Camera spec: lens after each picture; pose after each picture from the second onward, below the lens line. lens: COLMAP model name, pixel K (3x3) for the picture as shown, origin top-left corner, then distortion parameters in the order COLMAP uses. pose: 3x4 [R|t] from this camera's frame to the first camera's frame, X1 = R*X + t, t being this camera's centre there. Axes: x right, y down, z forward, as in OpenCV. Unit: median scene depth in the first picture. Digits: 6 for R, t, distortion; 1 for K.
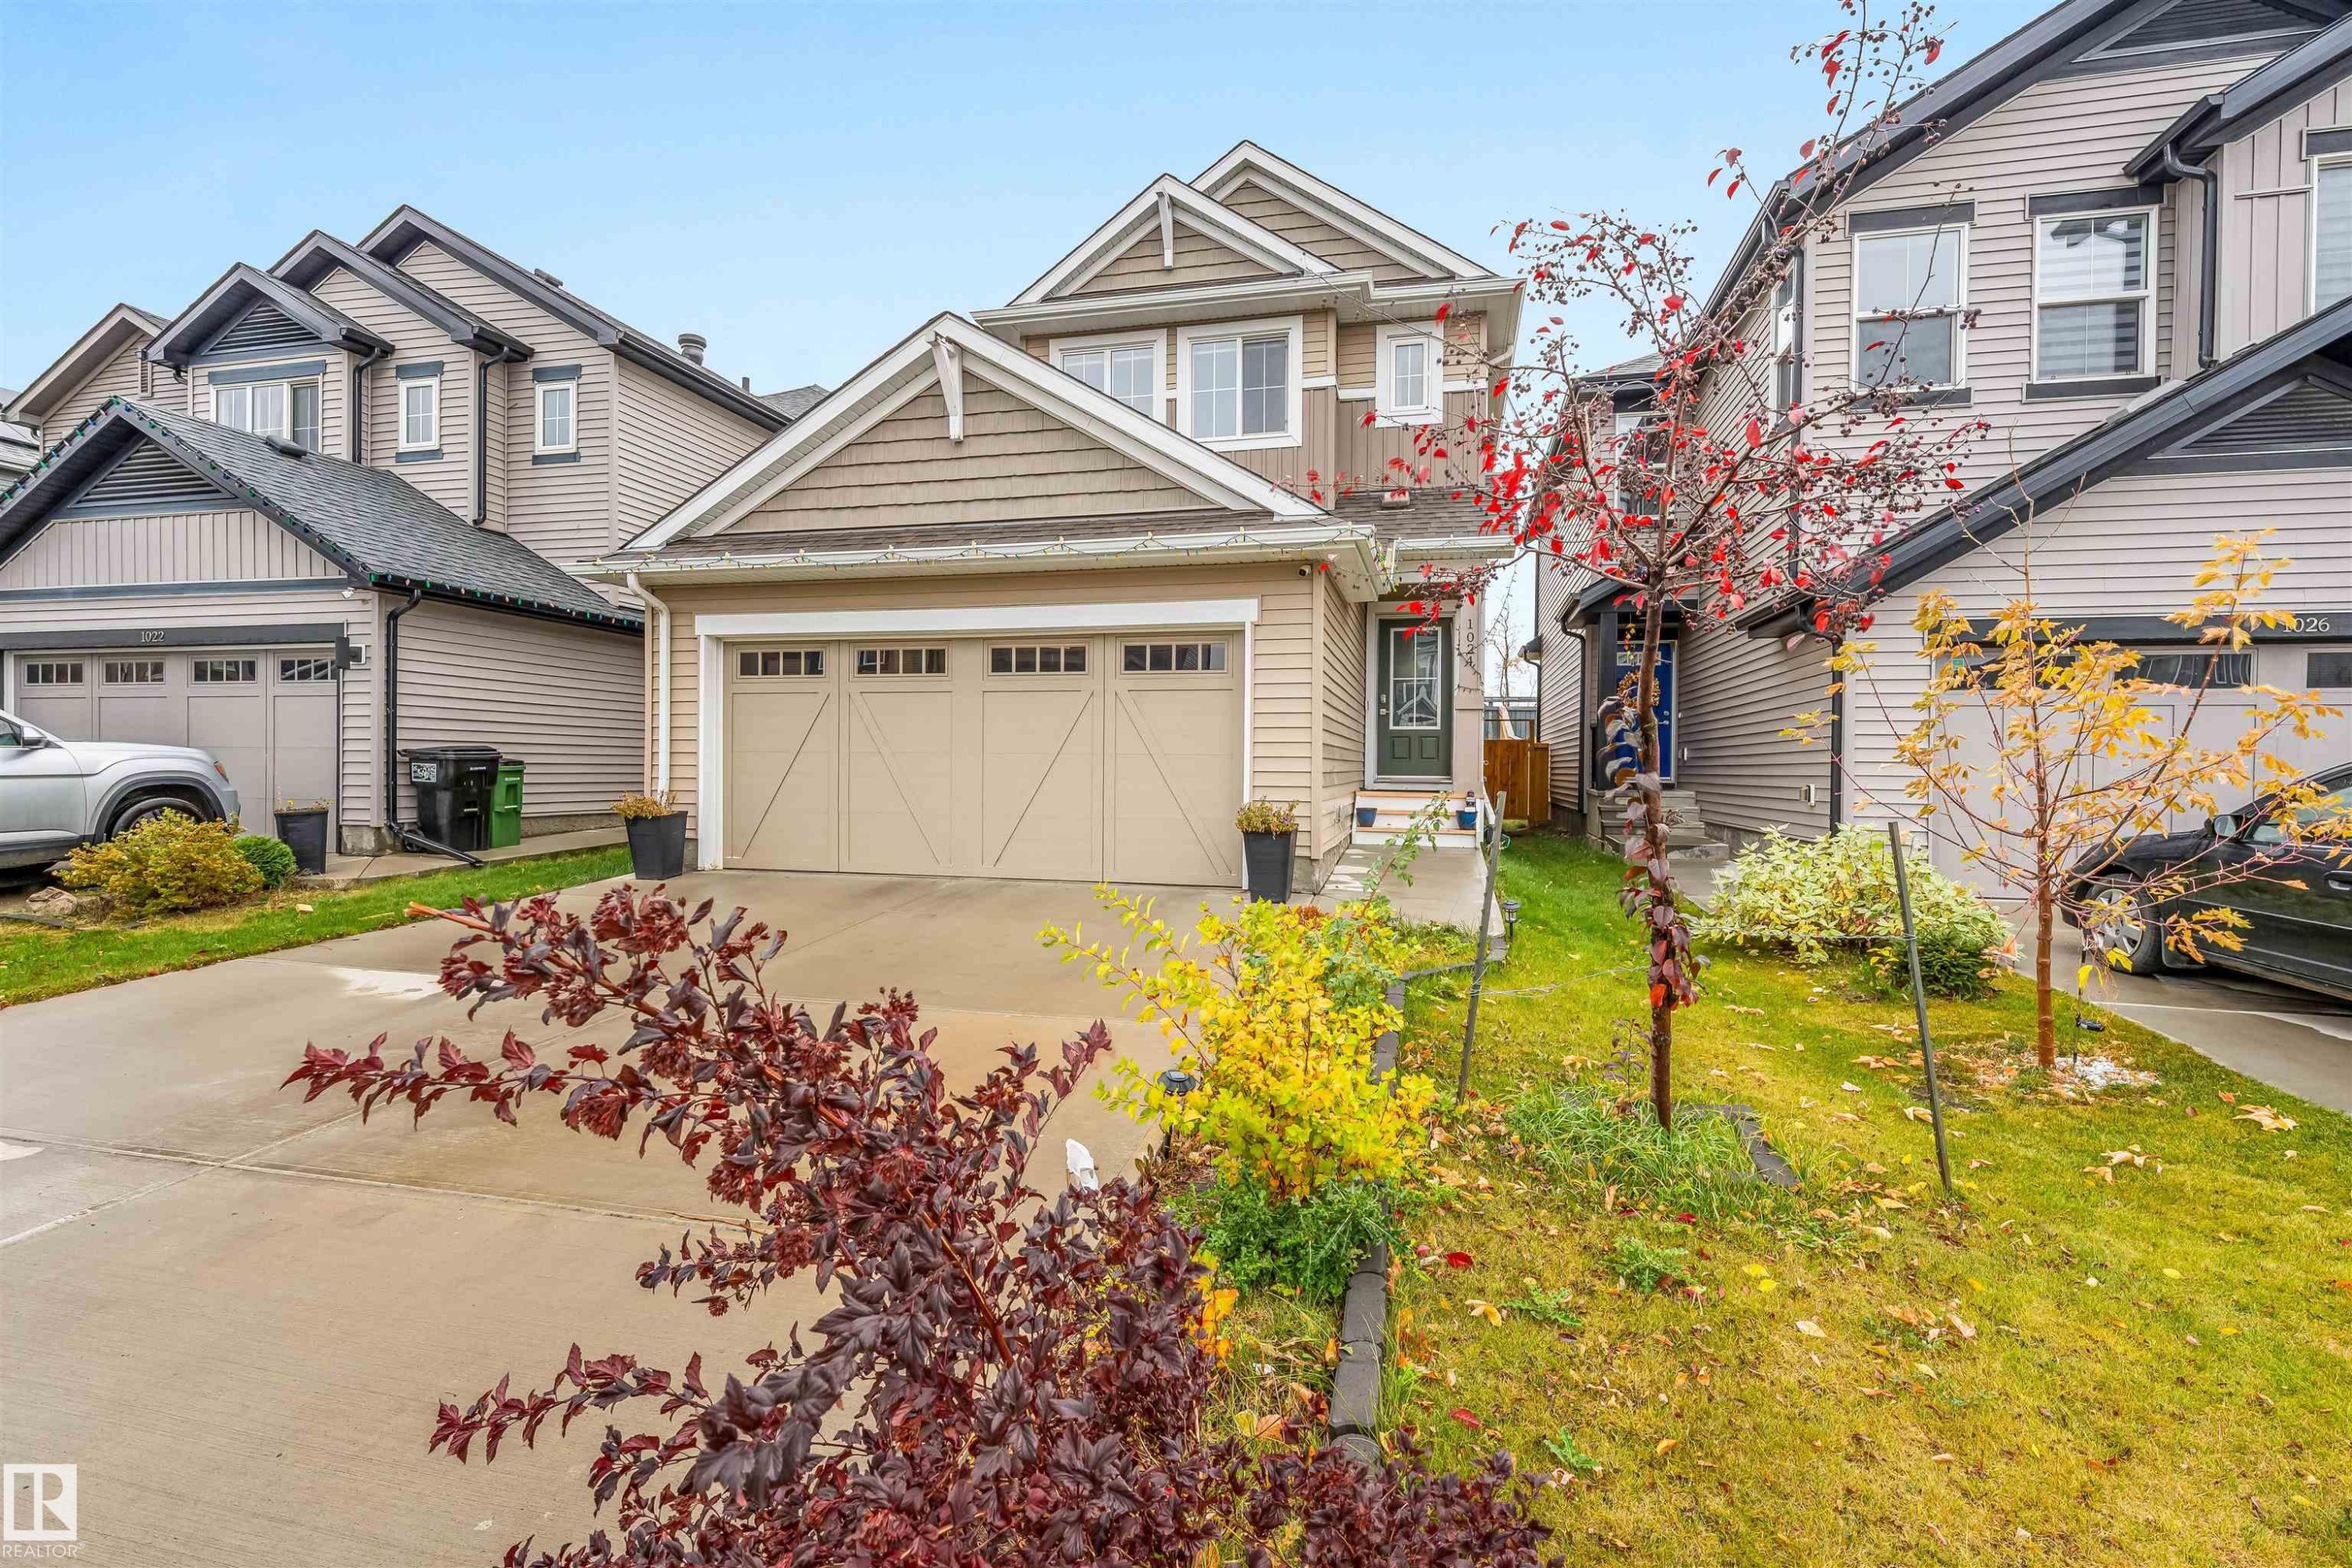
lens RADIAL K [[1096.4, 0, 1153.8], [0, 1096.4, 750.4], [0, 0, 1]] dist [0.003756, -0.000400]
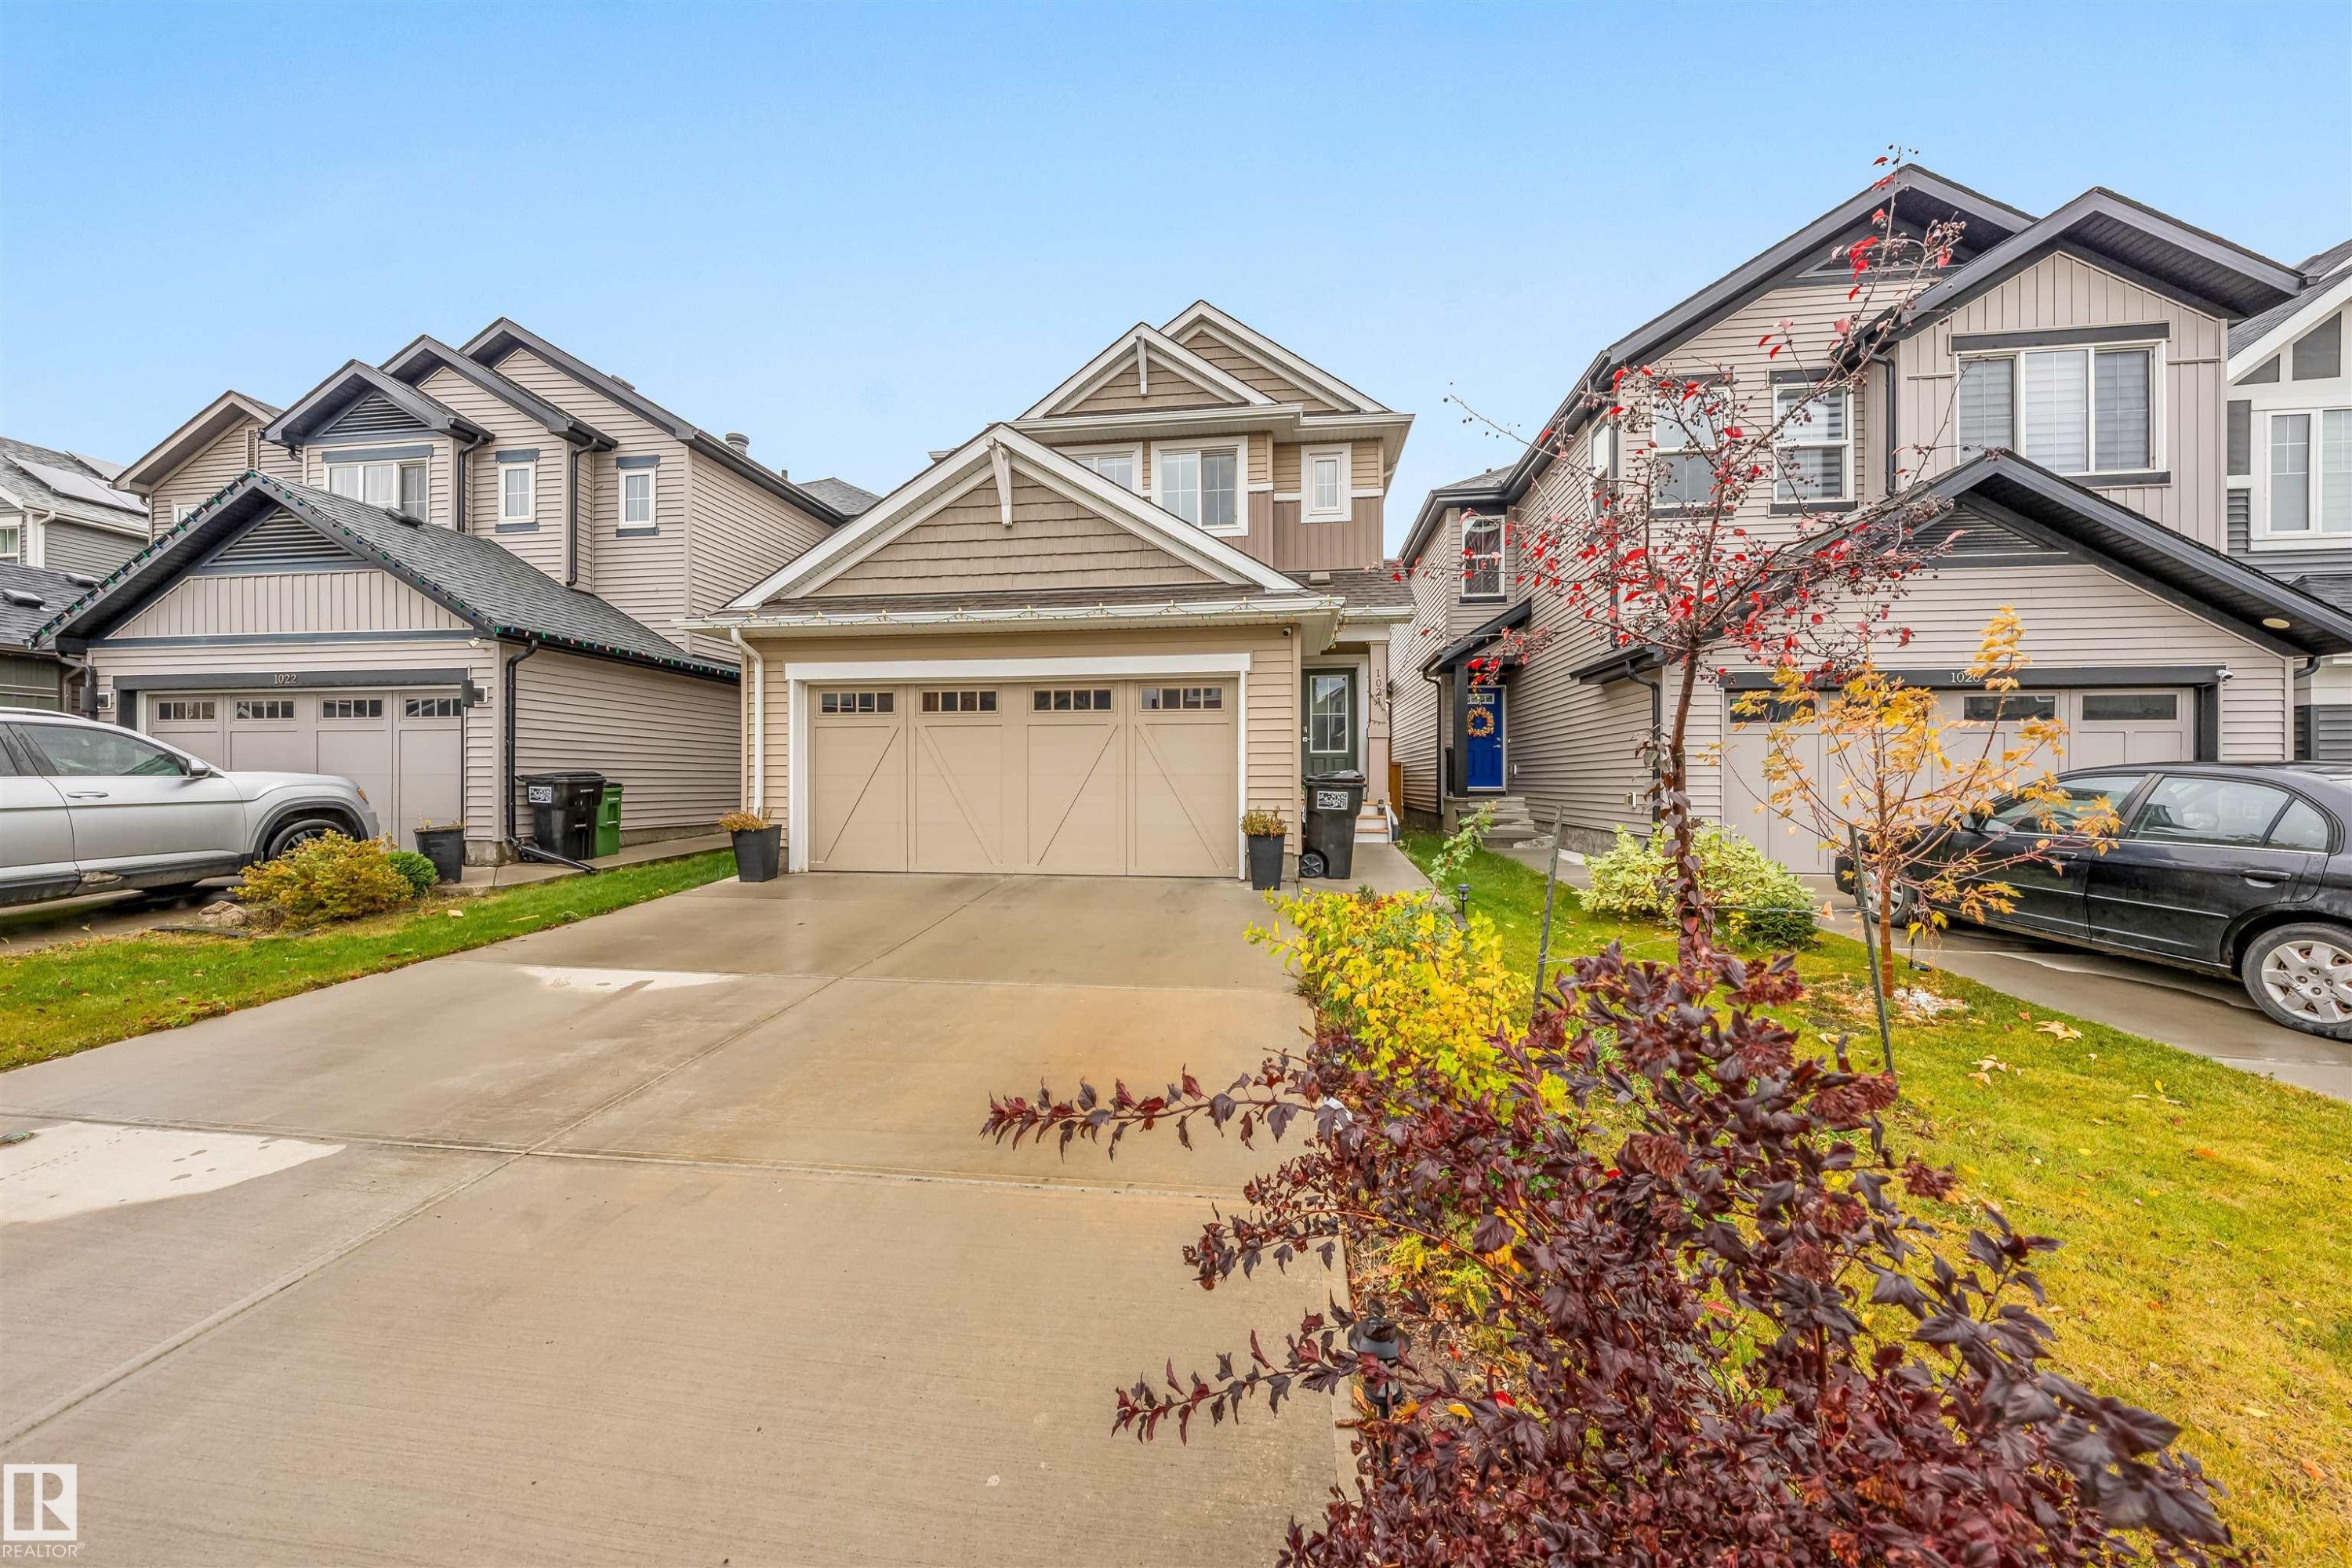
lens RADIAL K [[840.2, 0, 1161.4], [0, 840.2, 764.3], [0, 0, 1]] dist [-0.003455, 0.000468]
pose [[0.993882, -0.007370, 0.110202, -0.100699], [0.007620, 0.999969, -0.001848, -0.005562], [-0.110185, 0.002677, 0.993907, 0.024007]]
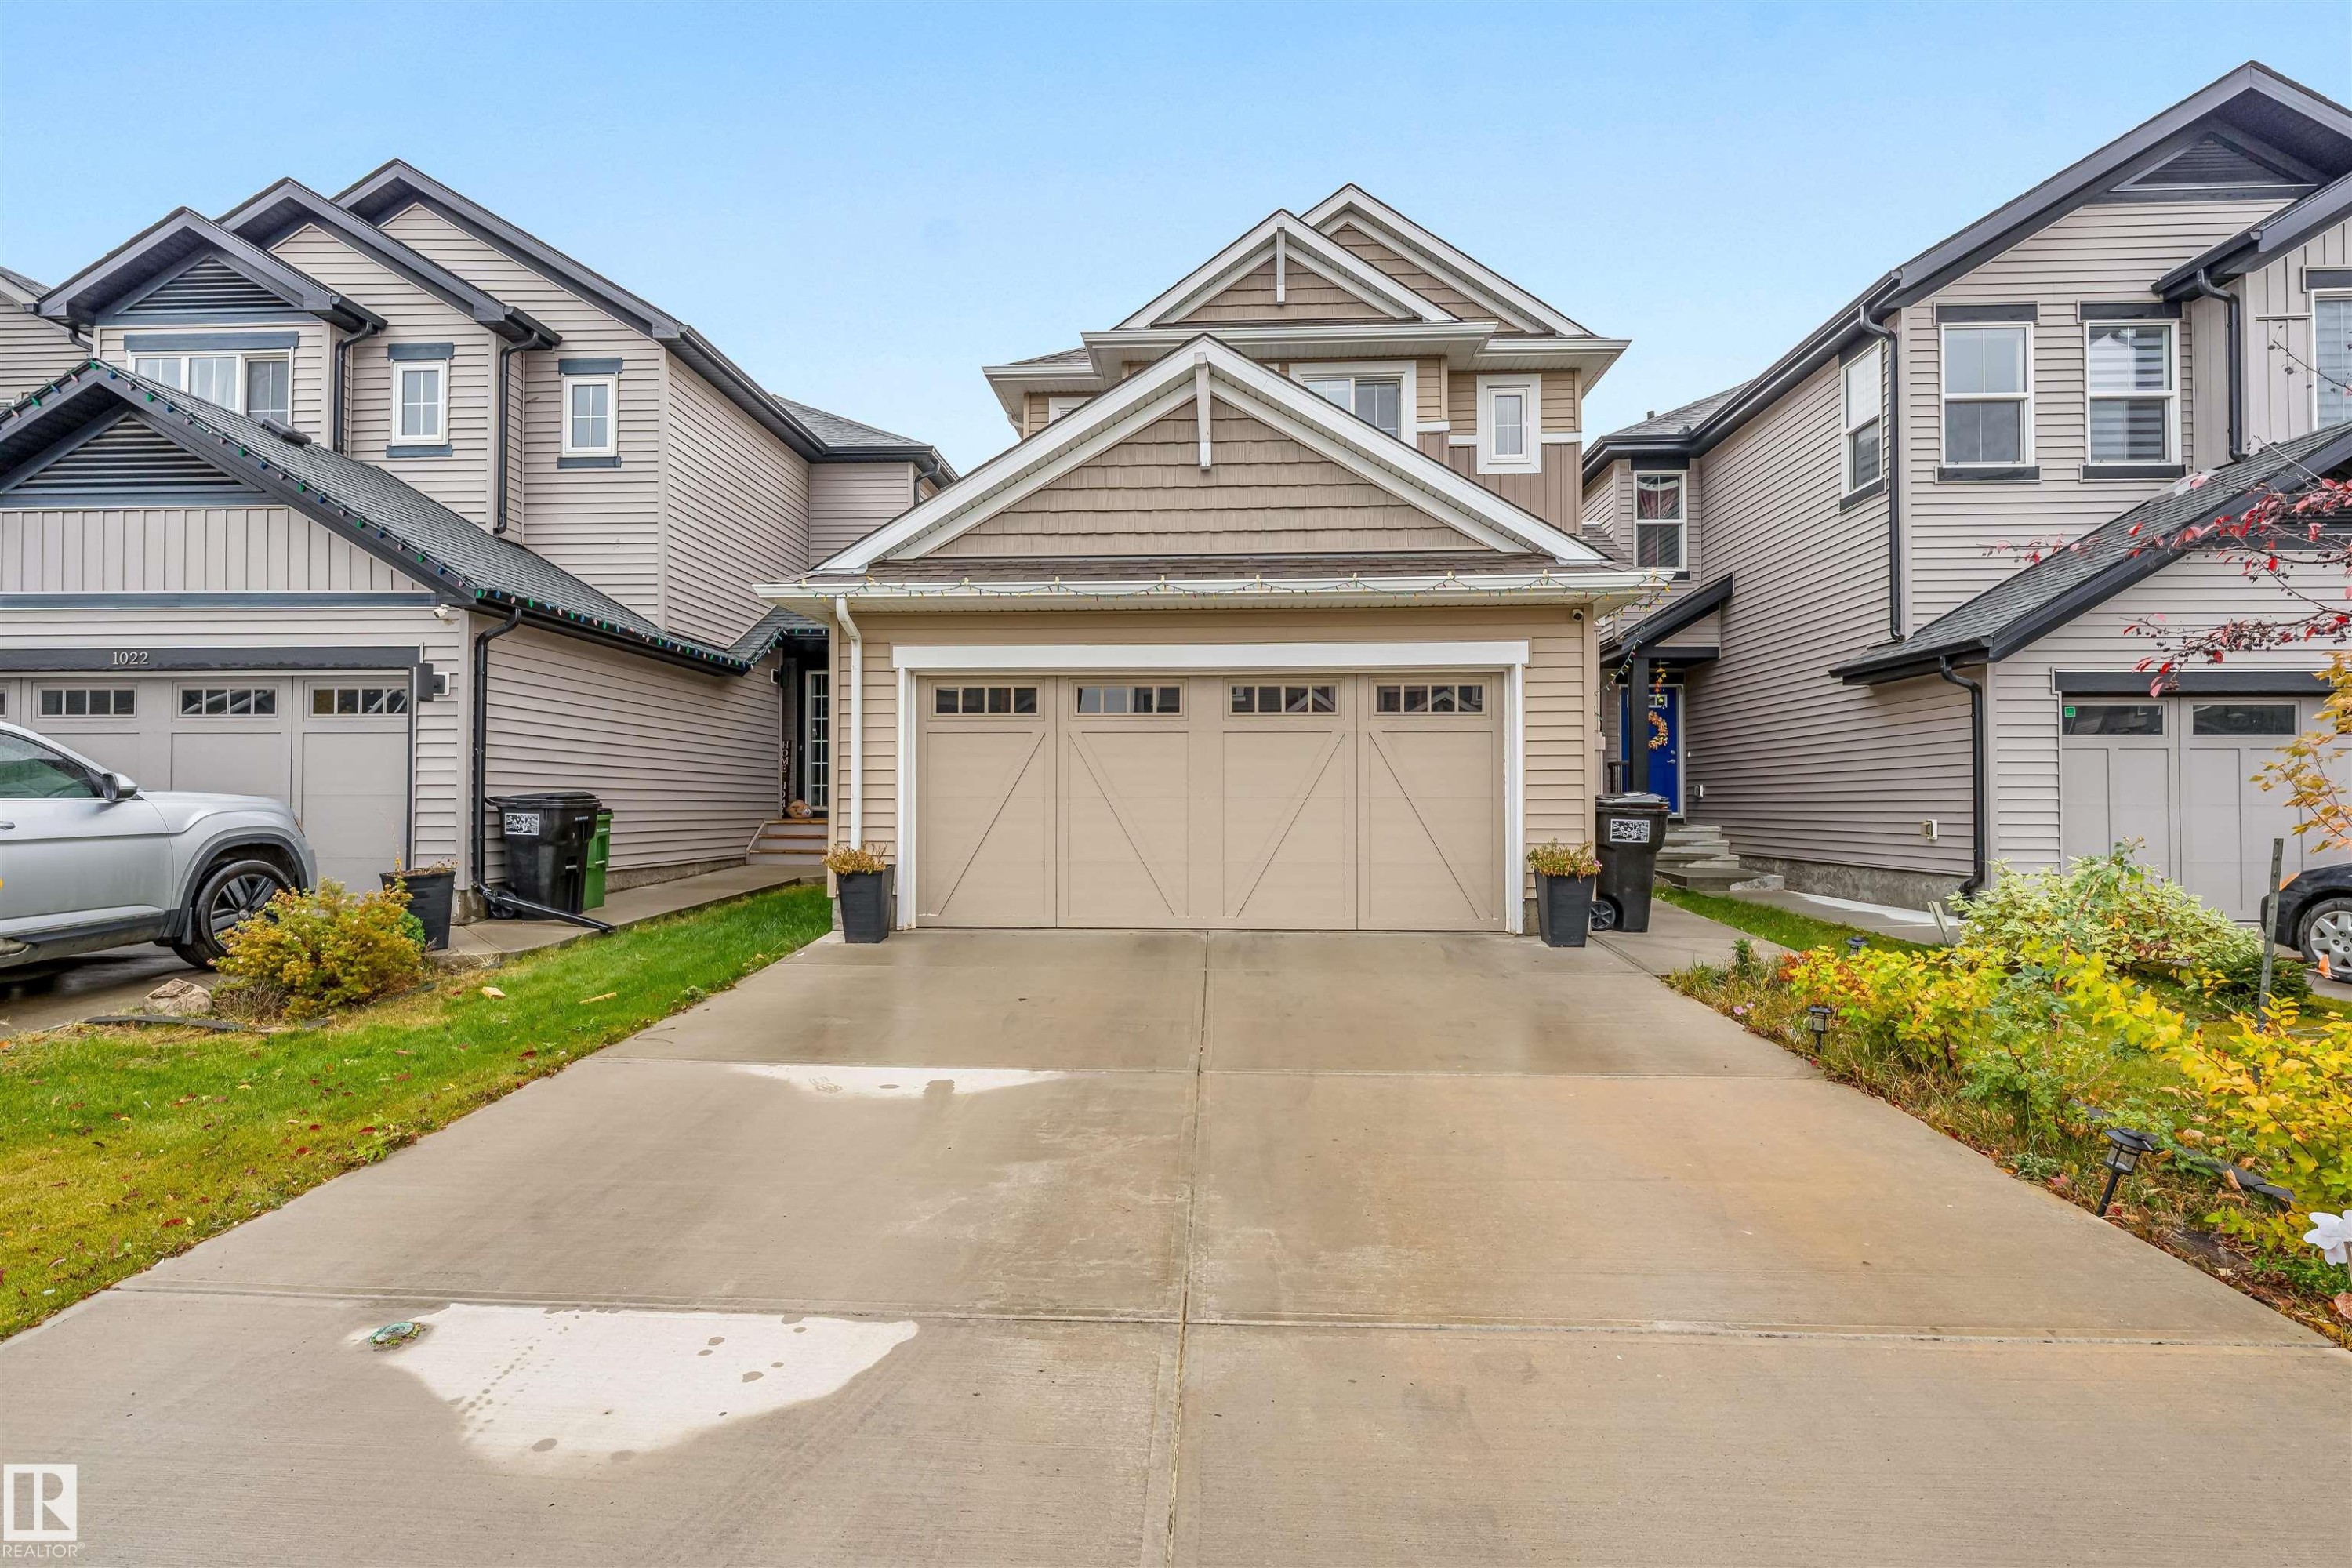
lens RADIAL K [[1096.4, 0, 1175.8], [0, 1096.4, 770.8], [0, 0, 1]] dist [0.003756, -0.000400]
pose [[0.980797, -0.002854, 0.195013, -0.350490], [0.005609, 0.999892, -0.013579, -0.006809], [-0.194953, 0.014412, 0.980707, 0.068557]]
